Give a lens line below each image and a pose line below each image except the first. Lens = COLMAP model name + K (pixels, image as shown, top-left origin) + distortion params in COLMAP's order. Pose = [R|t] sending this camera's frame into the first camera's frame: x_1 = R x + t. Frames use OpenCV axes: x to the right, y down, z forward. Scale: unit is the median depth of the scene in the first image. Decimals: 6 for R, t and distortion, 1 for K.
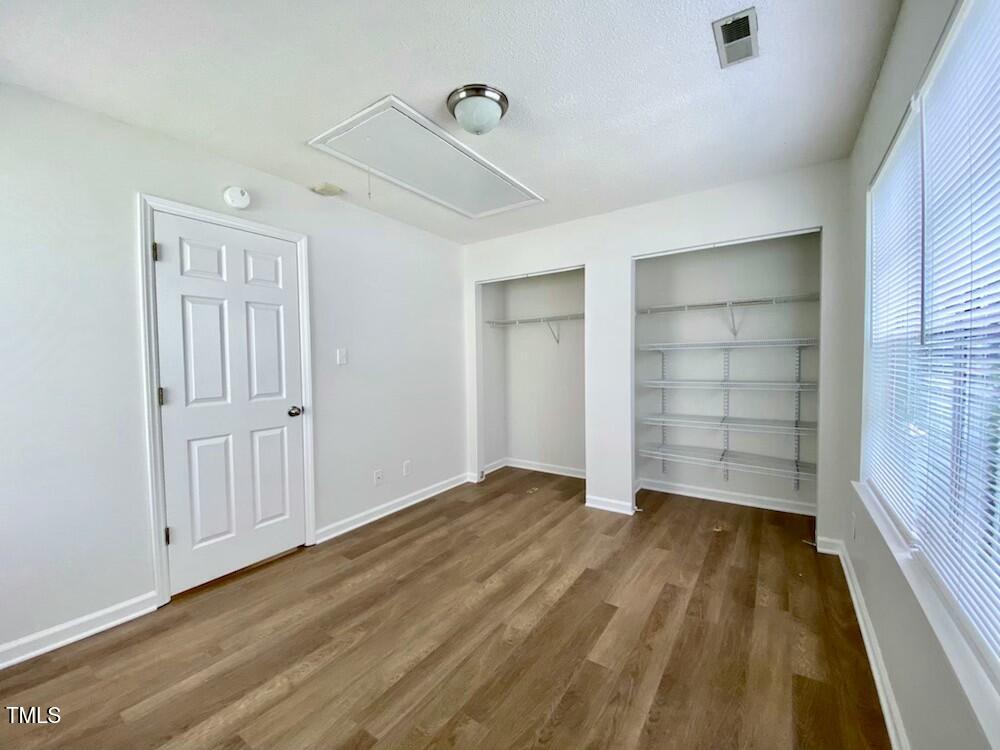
lens RADIAL K [[407.8, 0, 501.5], [0, 407.8, 373.1], [0, 0, 1]] dist [0.037693, -0.027753]
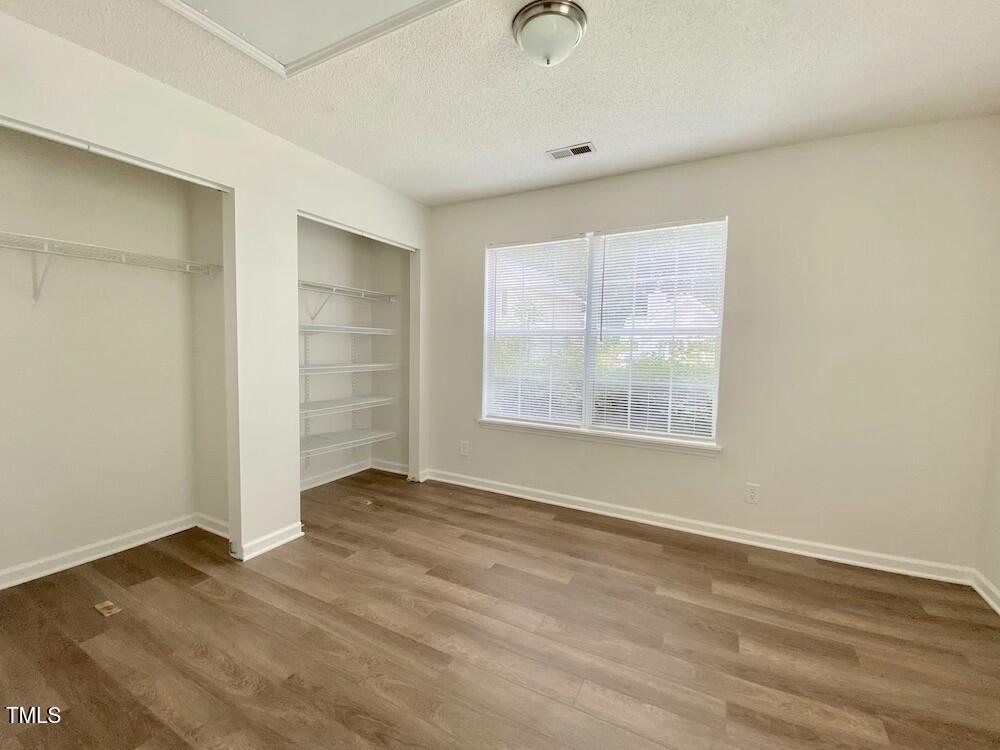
lens RADIAL K [[418.2, 0, 503.5], [0, 418.2, 368.7], [0, 0, 1]] dist [0.013337, -0.014121]
pose [[-0.108225, -0.037298, 0.993426, -0.608833], [0.020813, 0.998992, 0.039774, -0.003451], [-0.993908, 0.024981, -0.107340, 0.799679]]
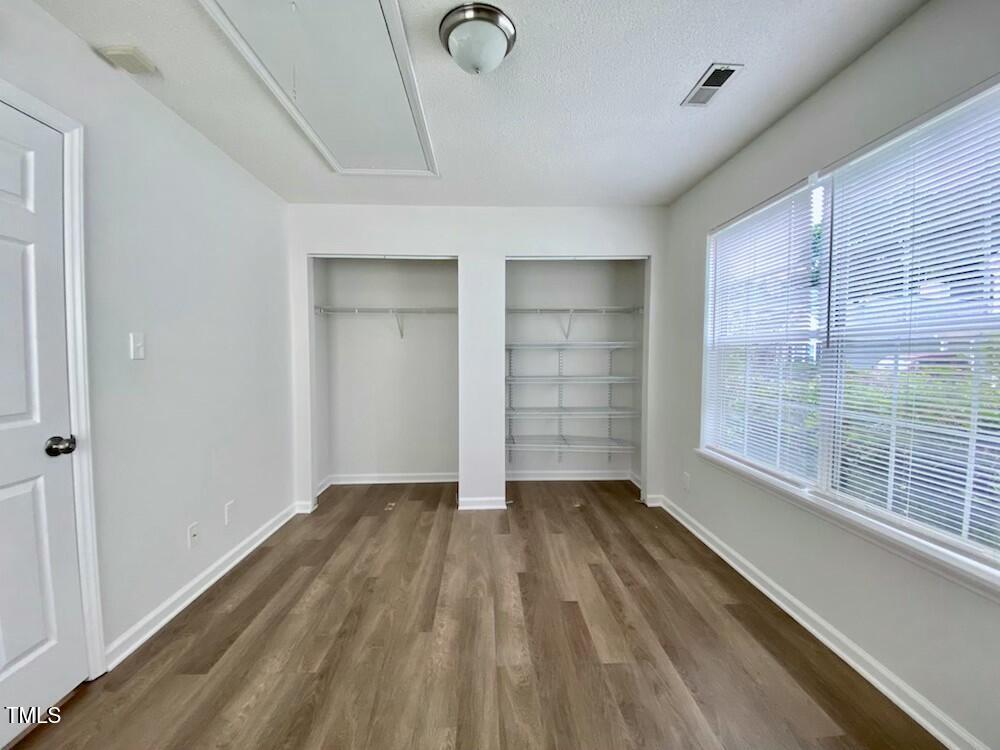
lens RADIAL K [[407.8, 0, 501.5], [0, 407.8, 373.1], [0, 0, 1]] dist [0.037693, -0.027753]
pose [[0.804158, -0.012045, 0.594293, -0.337352], [0.009065, 0.999927, 0.008001, -0.000902], [-0.594346, -0.001047, 0.804208, 0.218677]]
